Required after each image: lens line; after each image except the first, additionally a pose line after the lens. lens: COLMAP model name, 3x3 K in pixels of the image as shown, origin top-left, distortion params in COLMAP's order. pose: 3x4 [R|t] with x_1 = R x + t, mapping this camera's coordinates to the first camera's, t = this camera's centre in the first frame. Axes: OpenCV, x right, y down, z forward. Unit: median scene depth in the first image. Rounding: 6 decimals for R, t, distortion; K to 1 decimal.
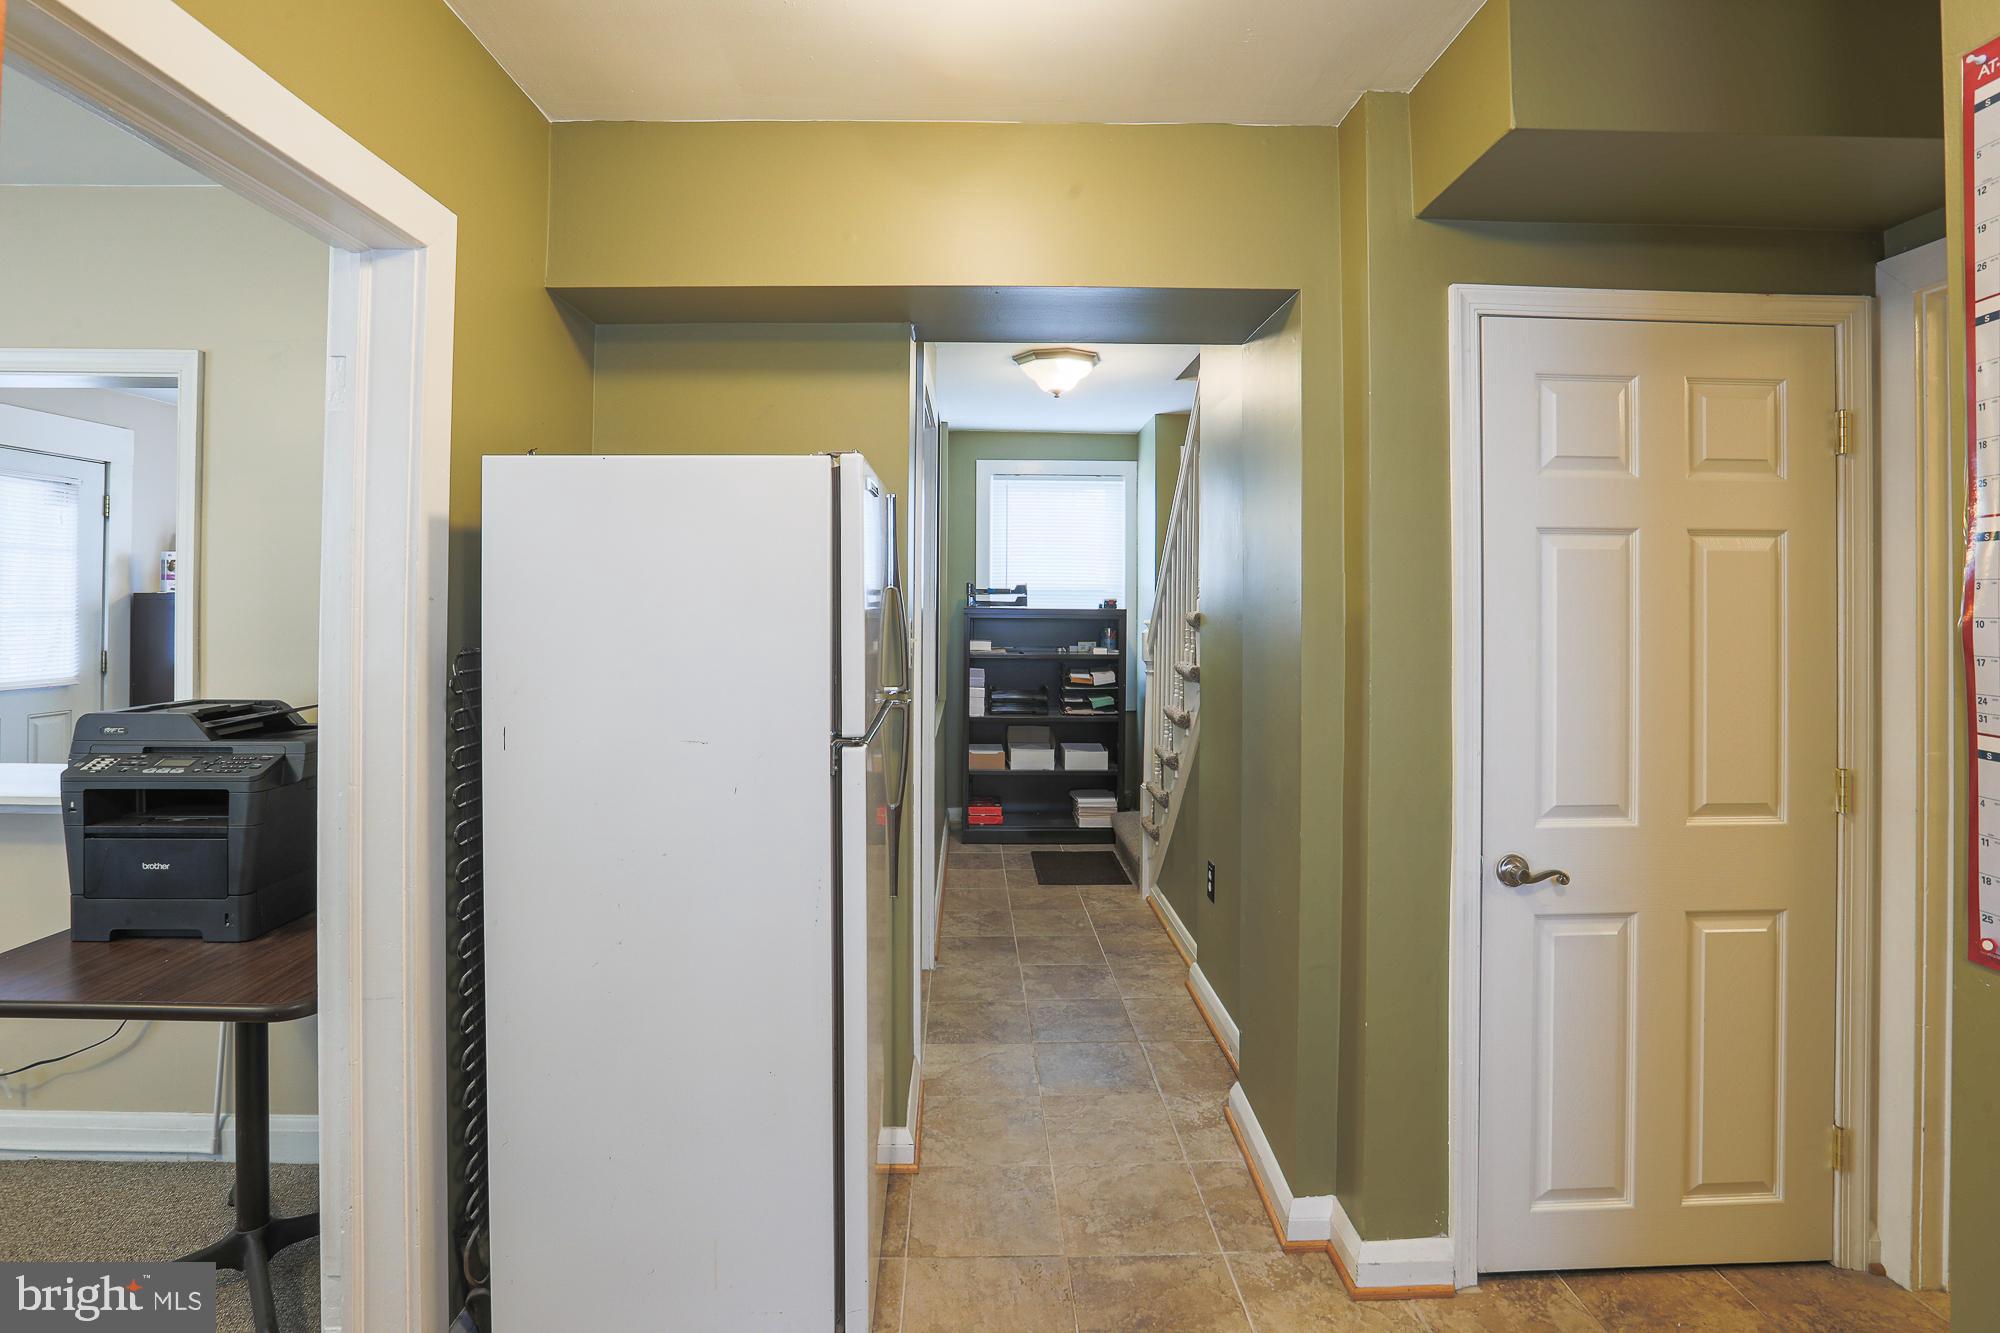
lens RADIAL K [[957.0, 0, 1008.0], [0, 957.0, 604.0], [0, 0, 1]] dist [-0.014795, 0.000134]
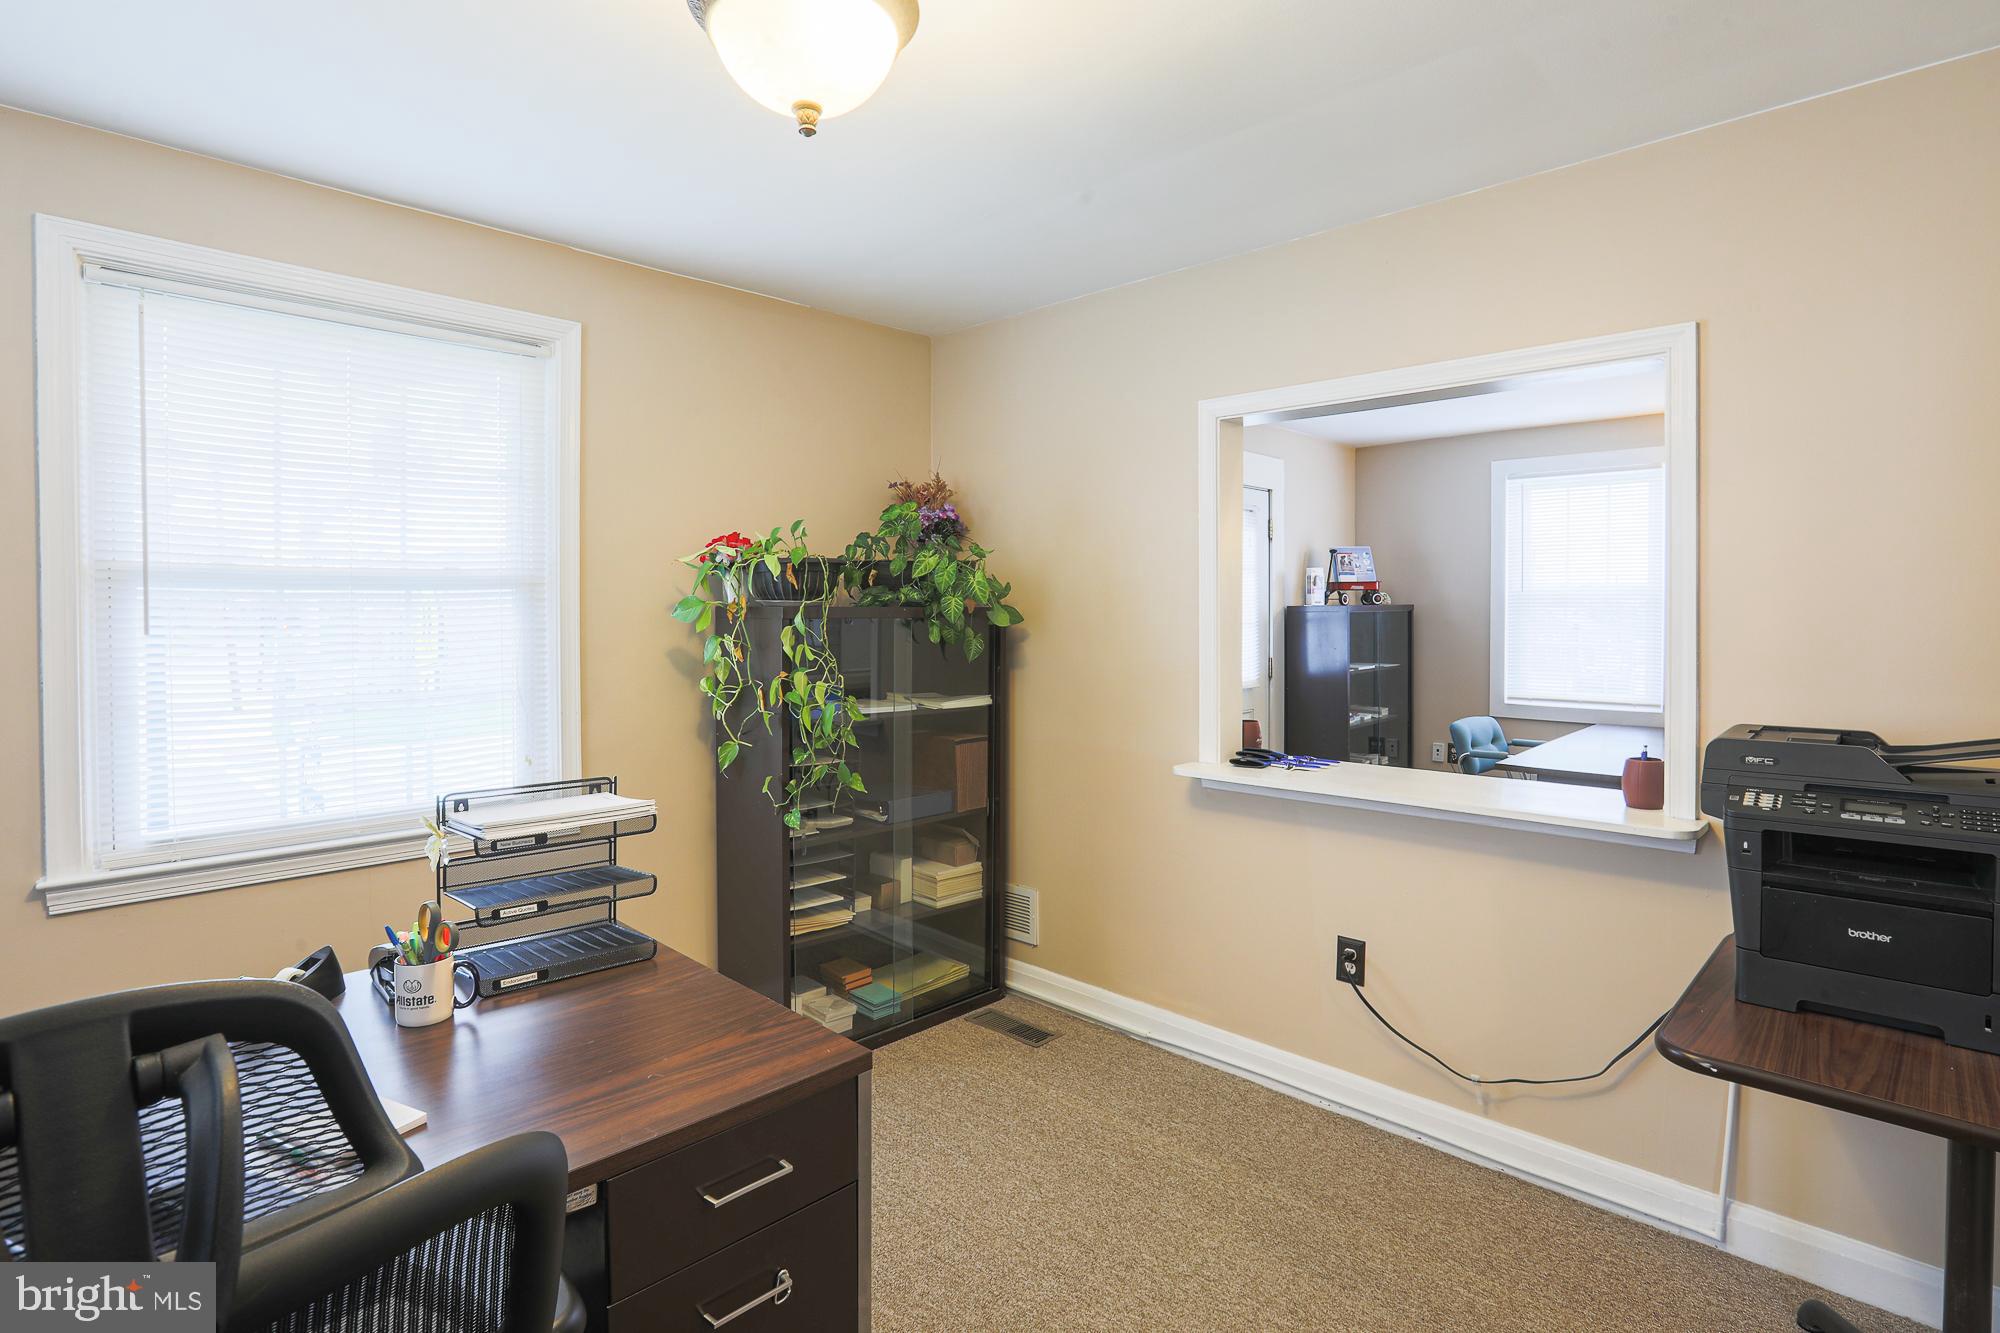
lens RADIAL K [[992.3, 0, 1025.9], [0, 992.3, 632.8], [0, 0, 1]] dist [-0.073000, 0.032491]
pose [[0.700707, 0.001426, -0.713448, -0.657838], [0.012893, 0.999809, 0.014662, -0.002395], [0.713333, -0.019473, 0.700555, -0.066200]]
